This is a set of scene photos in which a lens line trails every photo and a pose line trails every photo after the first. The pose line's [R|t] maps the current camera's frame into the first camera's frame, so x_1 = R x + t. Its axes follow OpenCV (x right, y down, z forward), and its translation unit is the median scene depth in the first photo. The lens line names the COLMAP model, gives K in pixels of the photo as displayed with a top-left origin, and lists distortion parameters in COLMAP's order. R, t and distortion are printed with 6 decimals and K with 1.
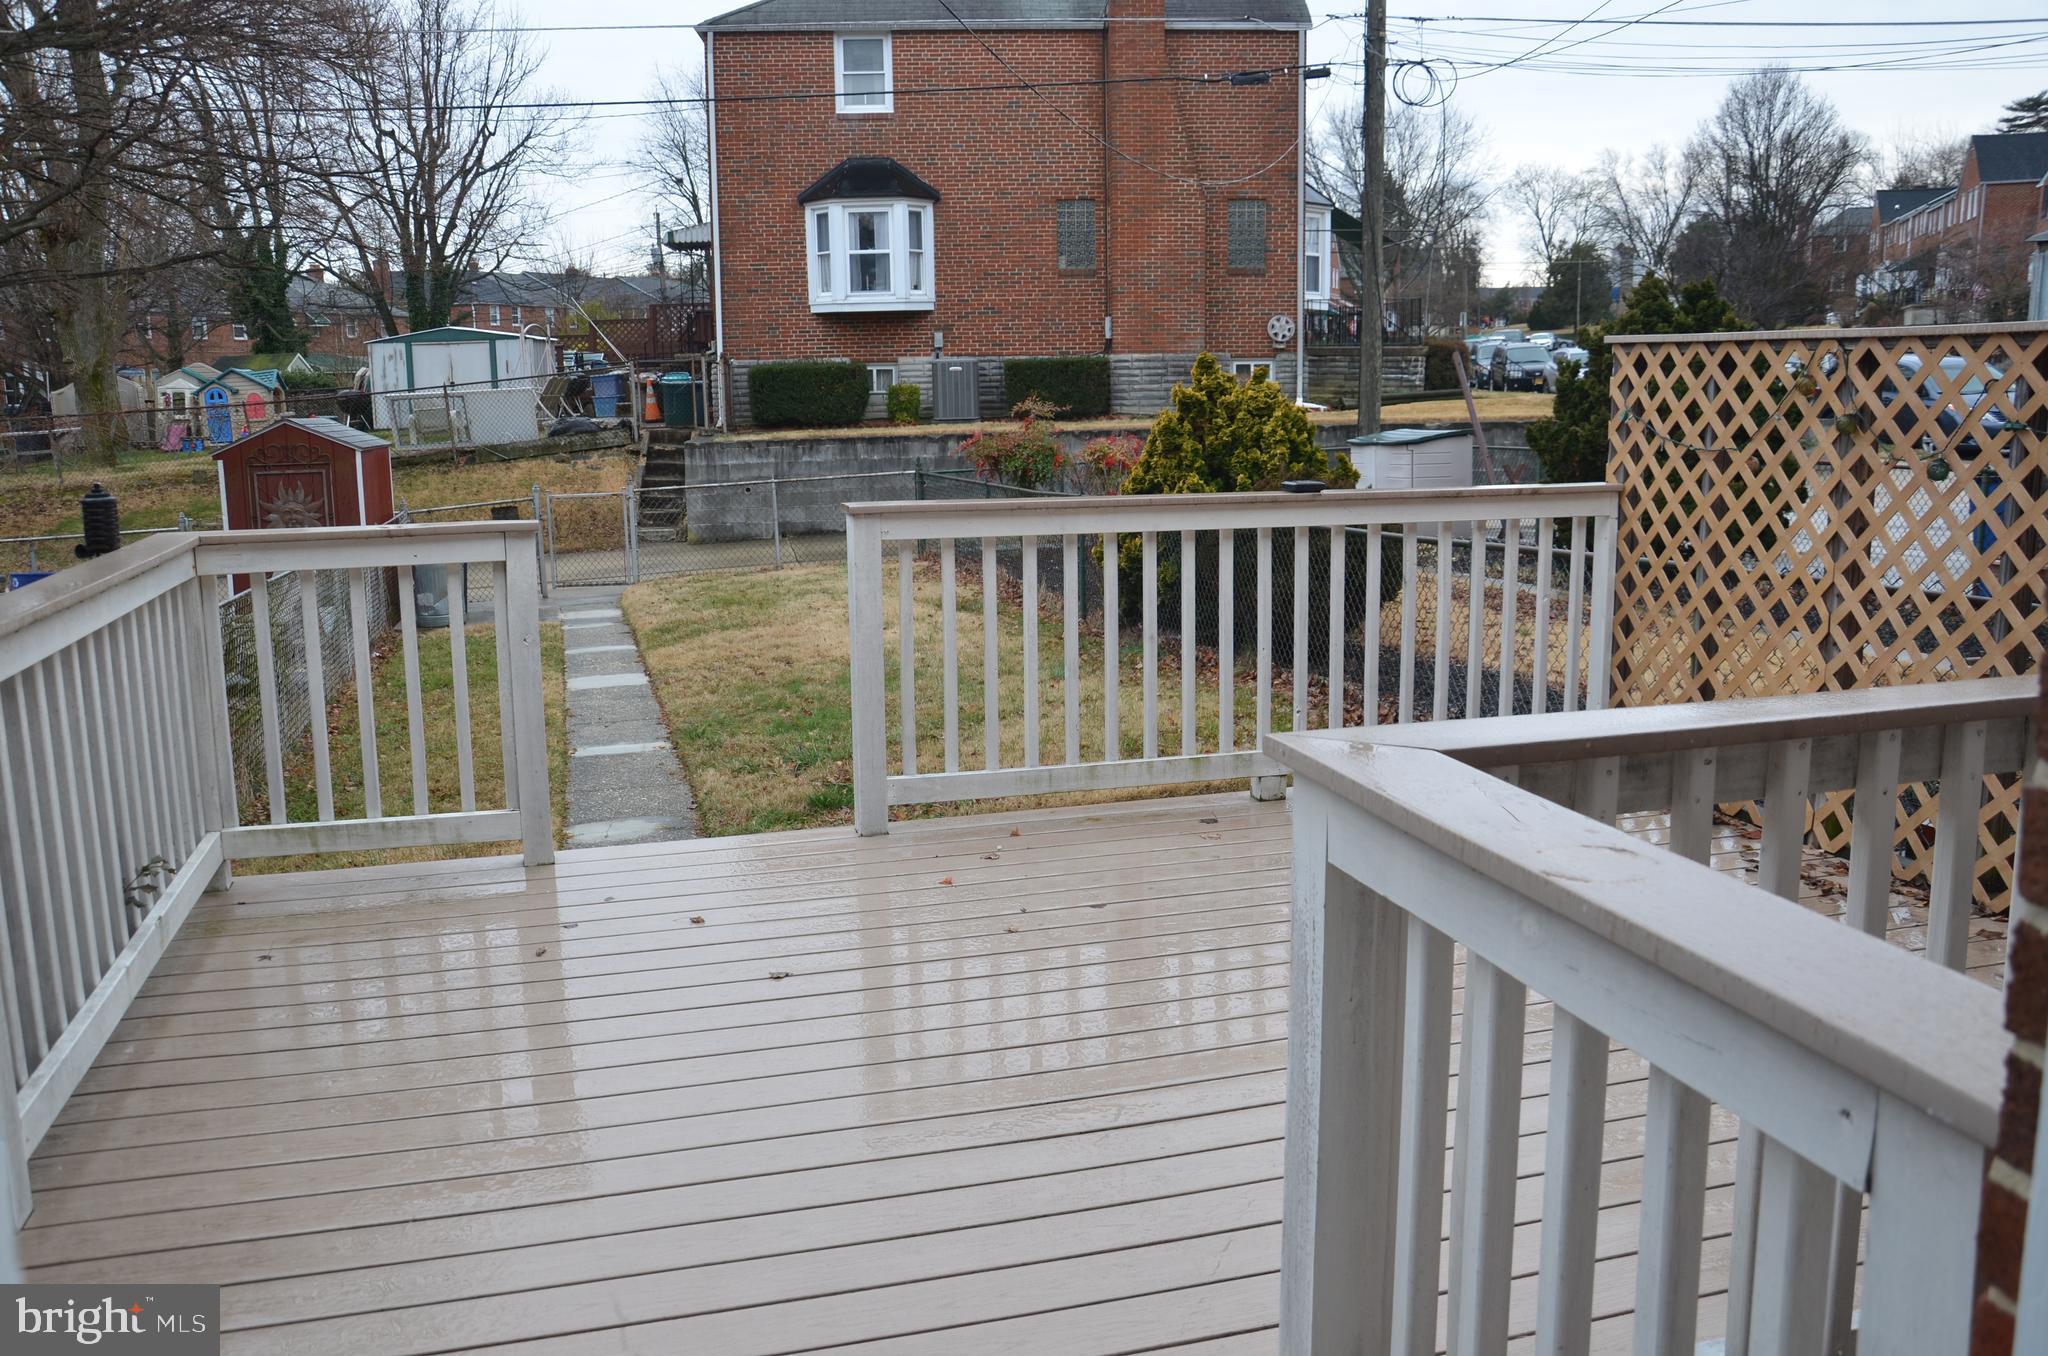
lens RADIAL K [[1682.8, 0, 1015.9], [0, 1682.8, 702.7], [0, 0, 1]] dist [-0.141116, 0.152771]
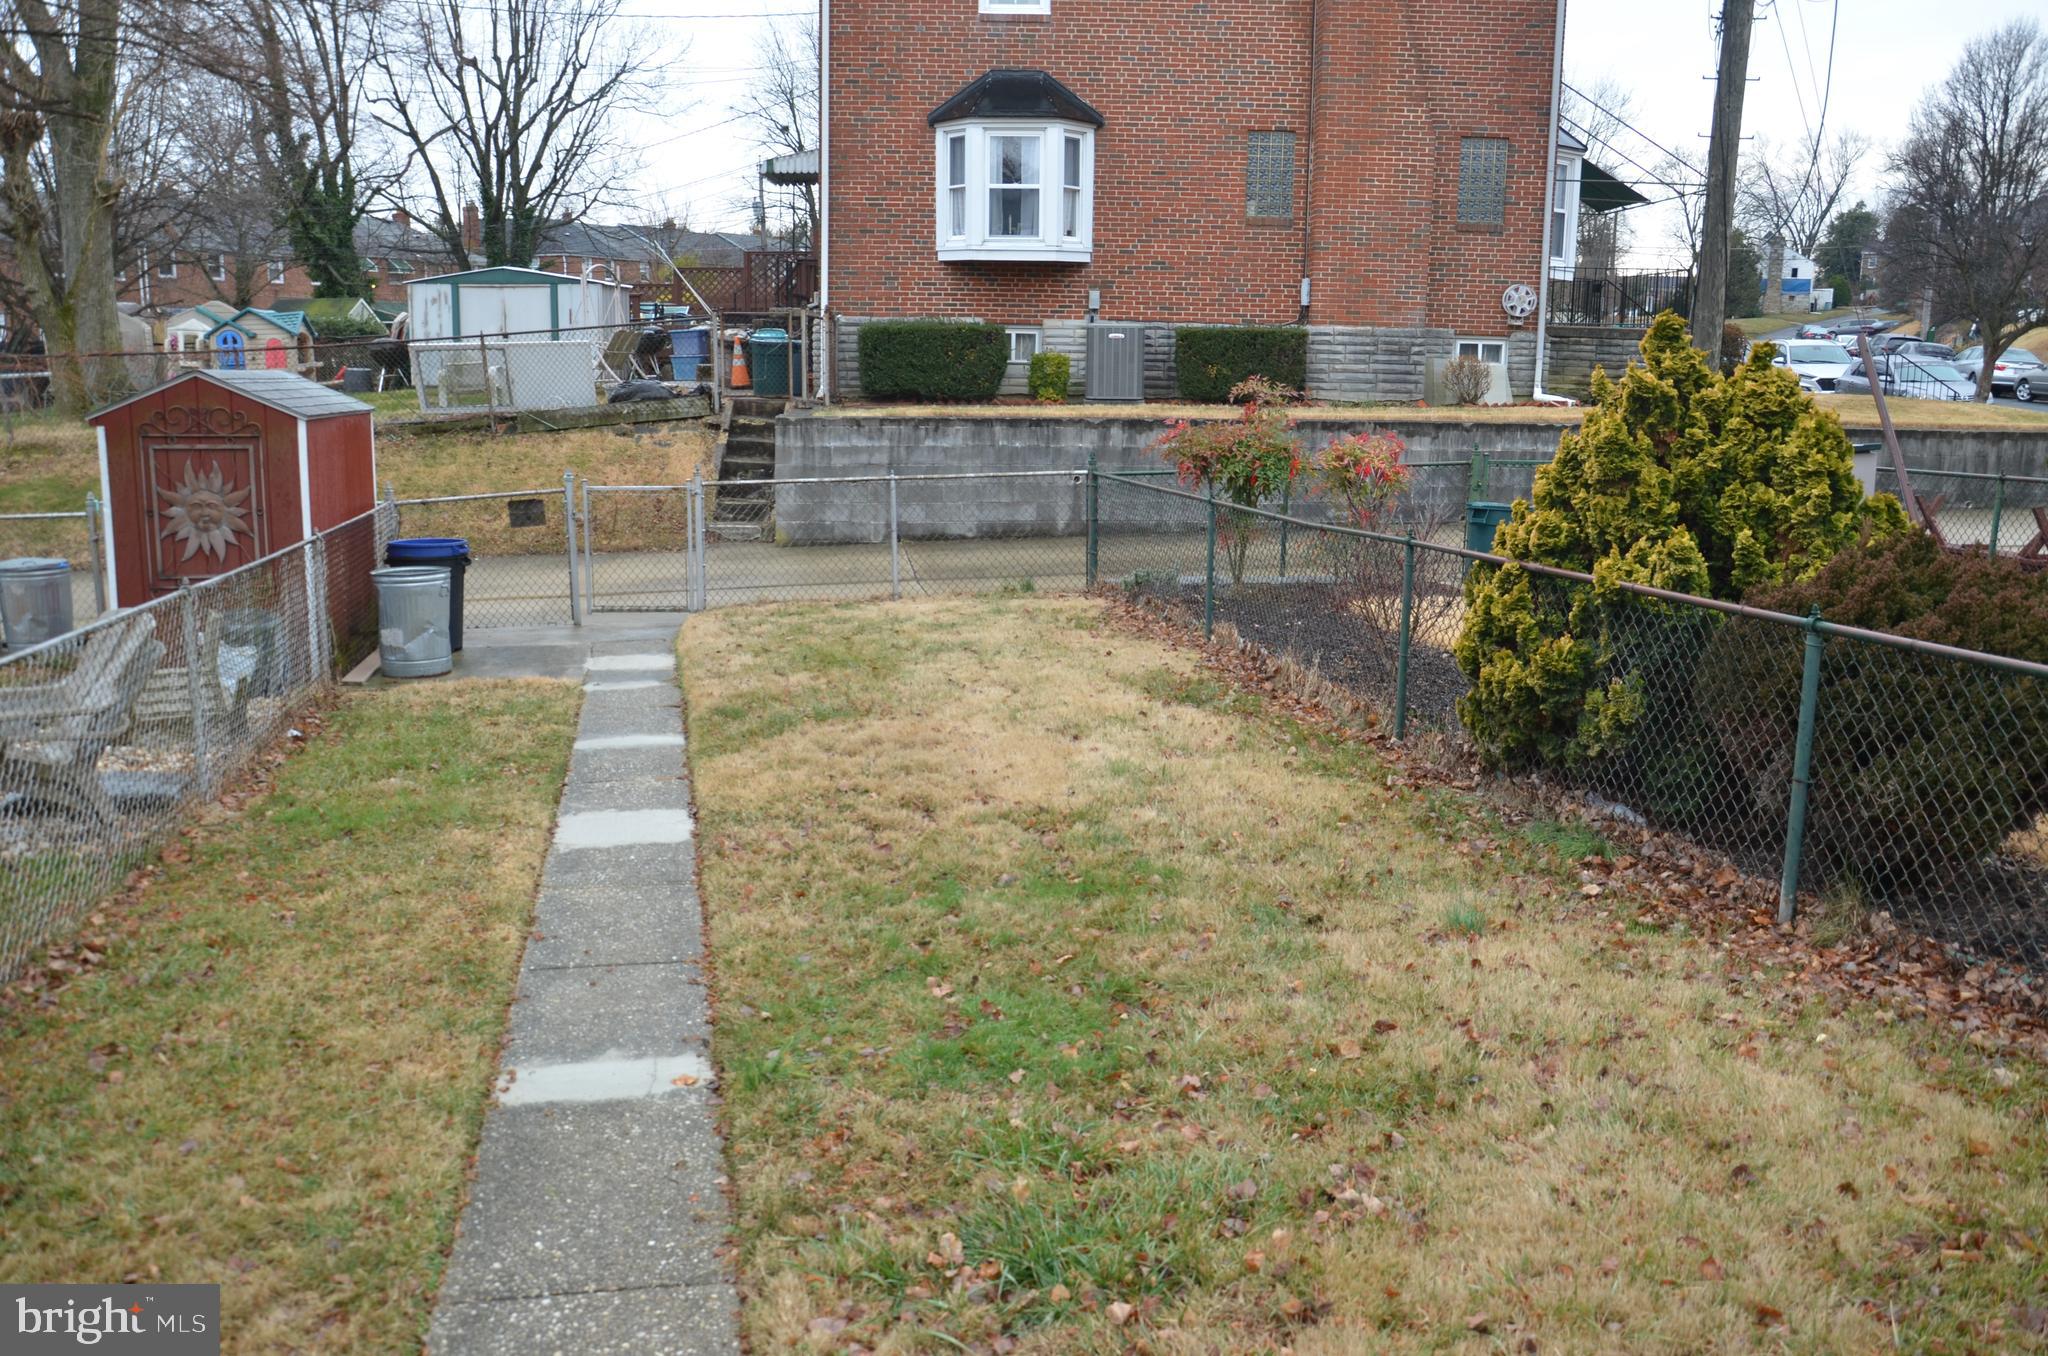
lens RADIAL K [[1600.0, 0, 1002.7], [0, 1600.0, 681.5], [0, 0, 1]] dist [-0.126029, 0.123224]
pose [[0.997759, 0.042245, -0.051894, -0.044197], [-0.041628, 0.999050, 0.012904, -0.042007], [0.052390, -0.010715, 0.998569, 0.236386]]
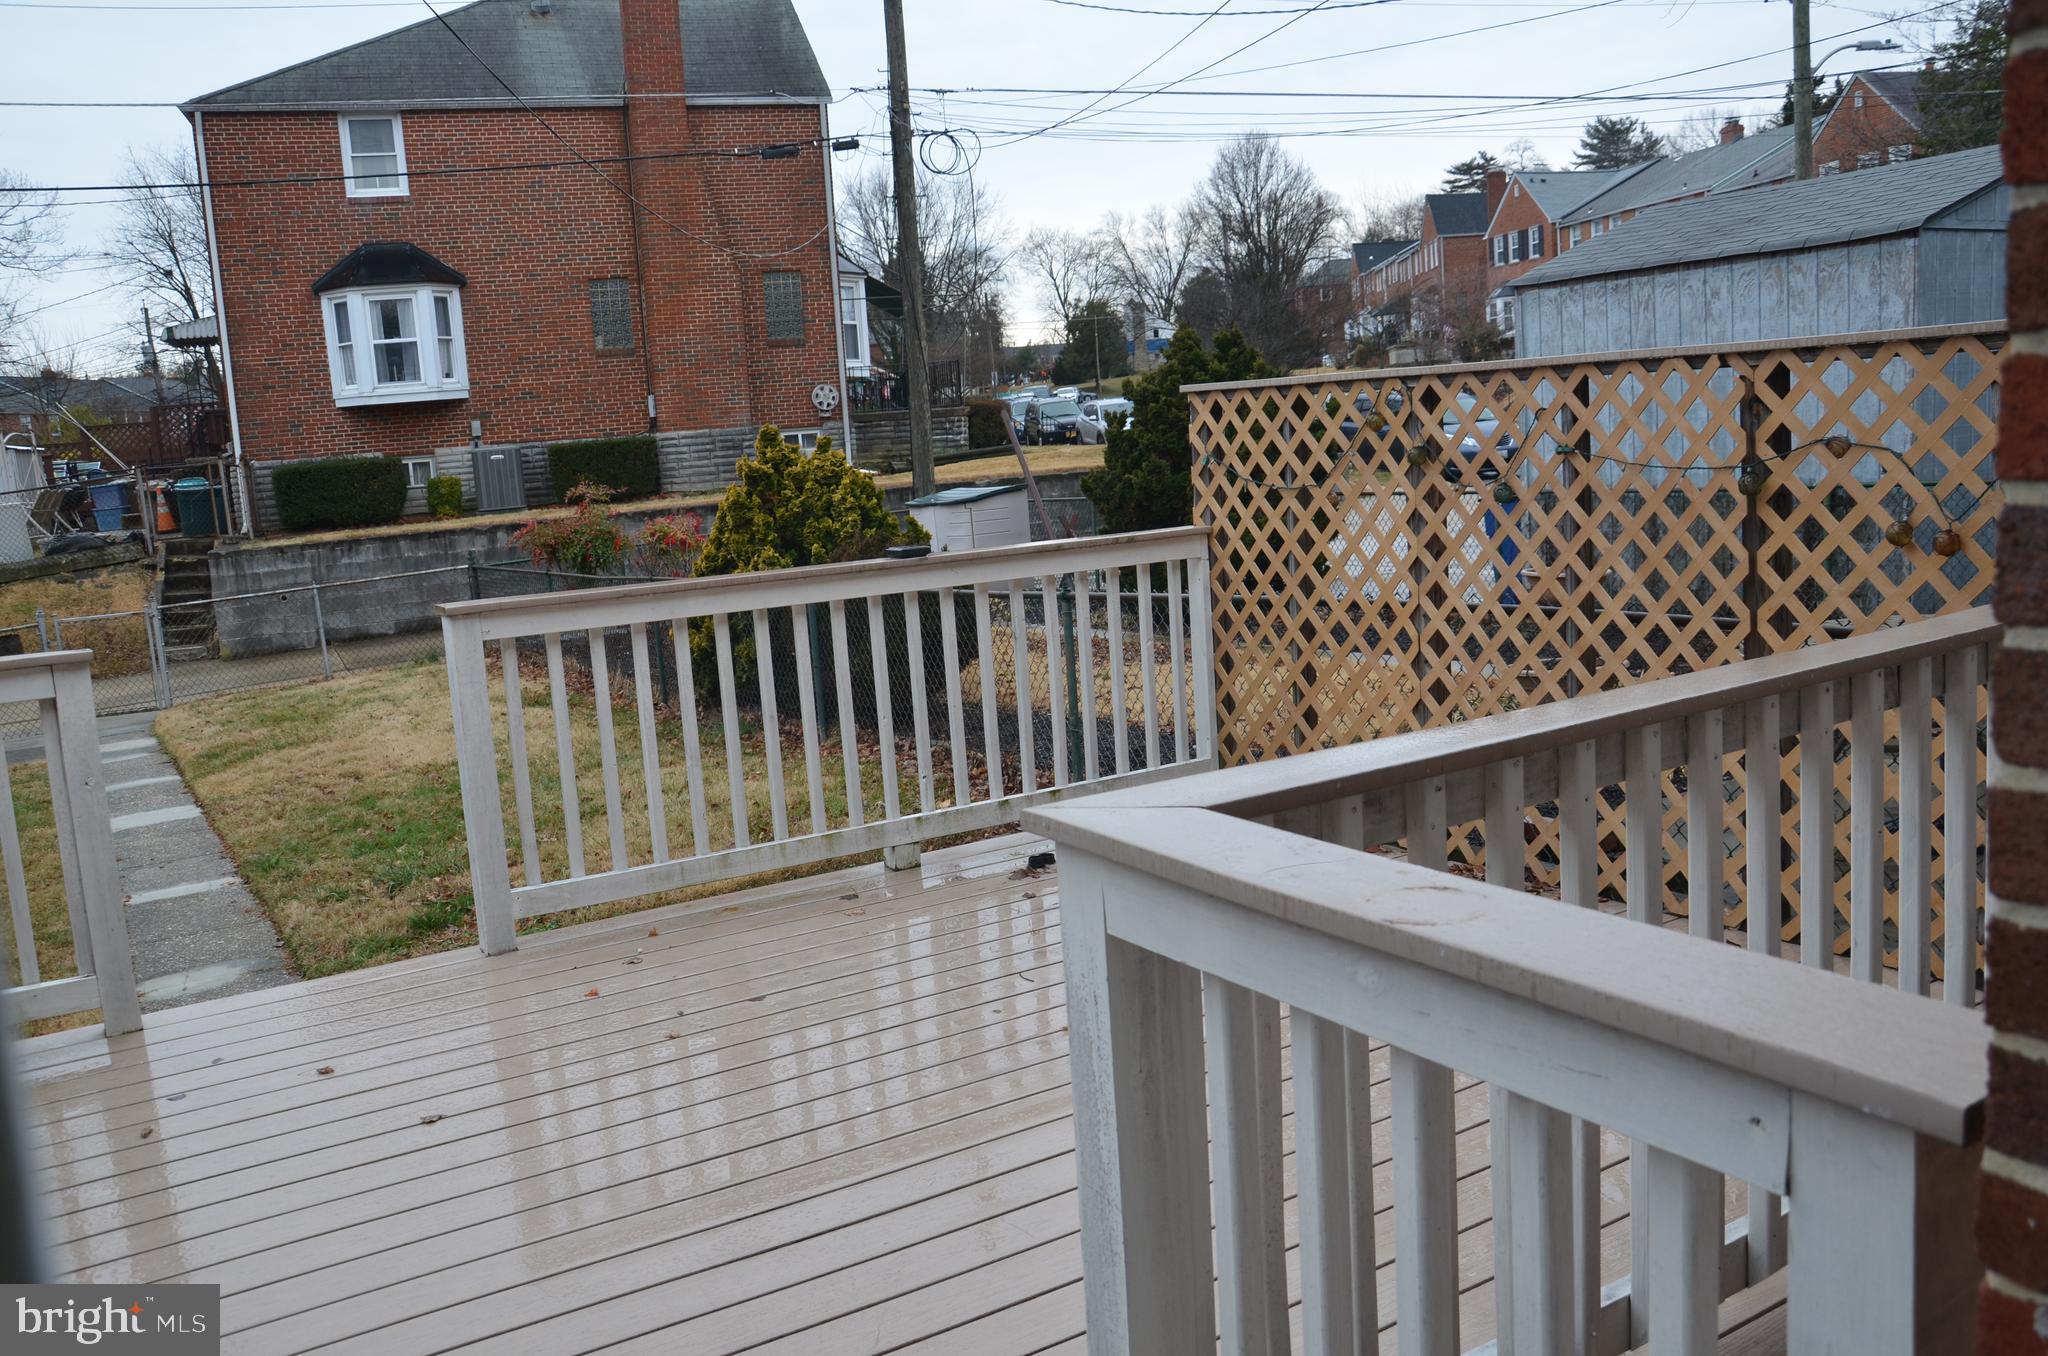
lens RADIAL K [[1682.8, 0, 1015.9], [0, 1682.8, 702.7], [0, 0, 1]] dist [-0.141116, 0.152771]
pose [[0.961515, -0.090404, 0.259452, -0.009250], [0.101025, 0.994493, -0.027870, -0.001419], [-0.255504, 0.053009, 0.965354, 0.005906]]
